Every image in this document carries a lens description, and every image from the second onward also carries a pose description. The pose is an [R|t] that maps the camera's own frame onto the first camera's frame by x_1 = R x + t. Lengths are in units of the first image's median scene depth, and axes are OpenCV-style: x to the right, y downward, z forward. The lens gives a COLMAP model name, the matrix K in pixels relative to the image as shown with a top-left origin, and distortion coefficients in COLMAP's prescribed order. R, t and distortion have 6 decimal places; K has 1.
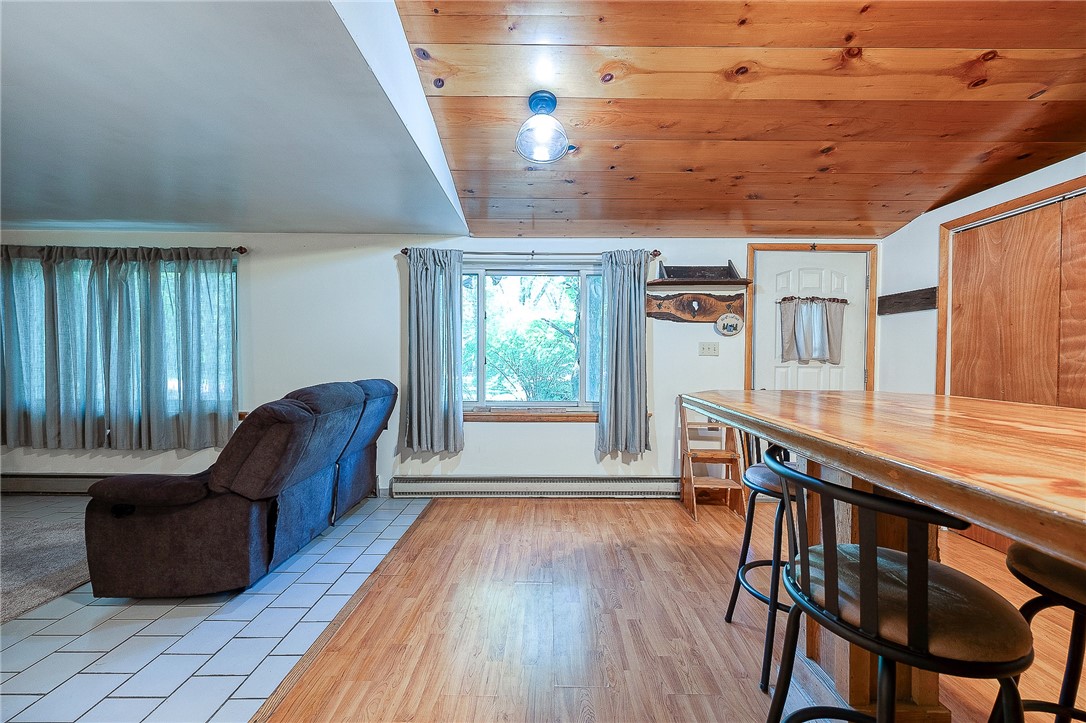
lens RADIAL K [[421.0, 0, 538.2], [0, 421.0, 364.0], [0, 0, 1]] dist [0.003394, -0.000965]
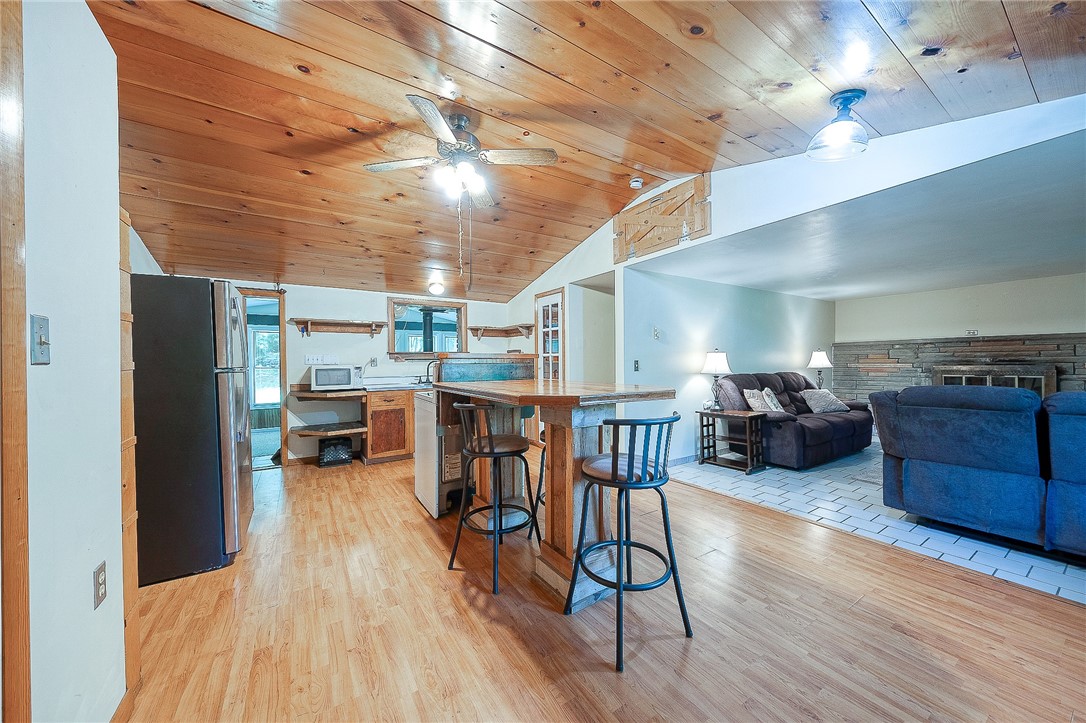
lens RADIAL K [[388.1, 0, 540.2], [0, 388.1, 368.2], [0, 0, 1]] dist [-0.000427, -0.000402]
pose [[-0.845137, 0.008794, -0.534478, 0.693941], [-0.005593, 0.999664, 0.025293, -0.012685], [0.534521, 0.024365, -0.844804, 0.891165]]
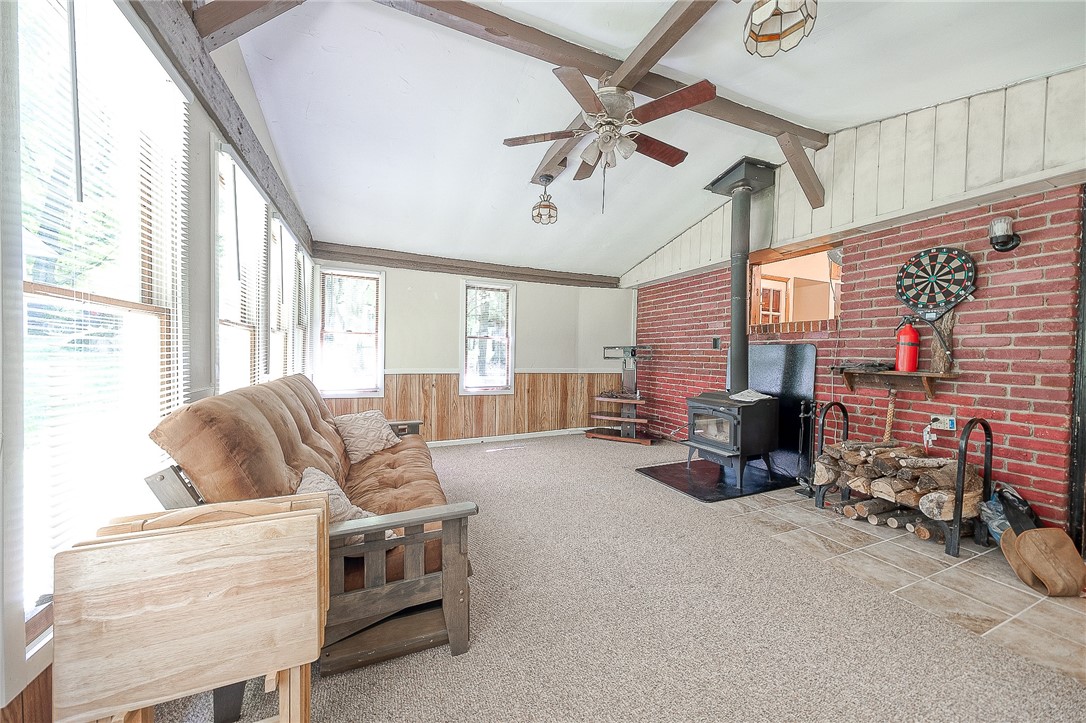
lens RADIAL K [[388.1, 0, 549.1], [0, 388.1, 364.3], [0, 0, 1]] dist [-0.000427, -0.000402]
pose [[0.397853, 0.028124, -0.917018, 0.947050], [-0.034019, 0.999295, 0.015888, 0.088892], [0.916818, 0.024875, 0.398530, -1.863620]]
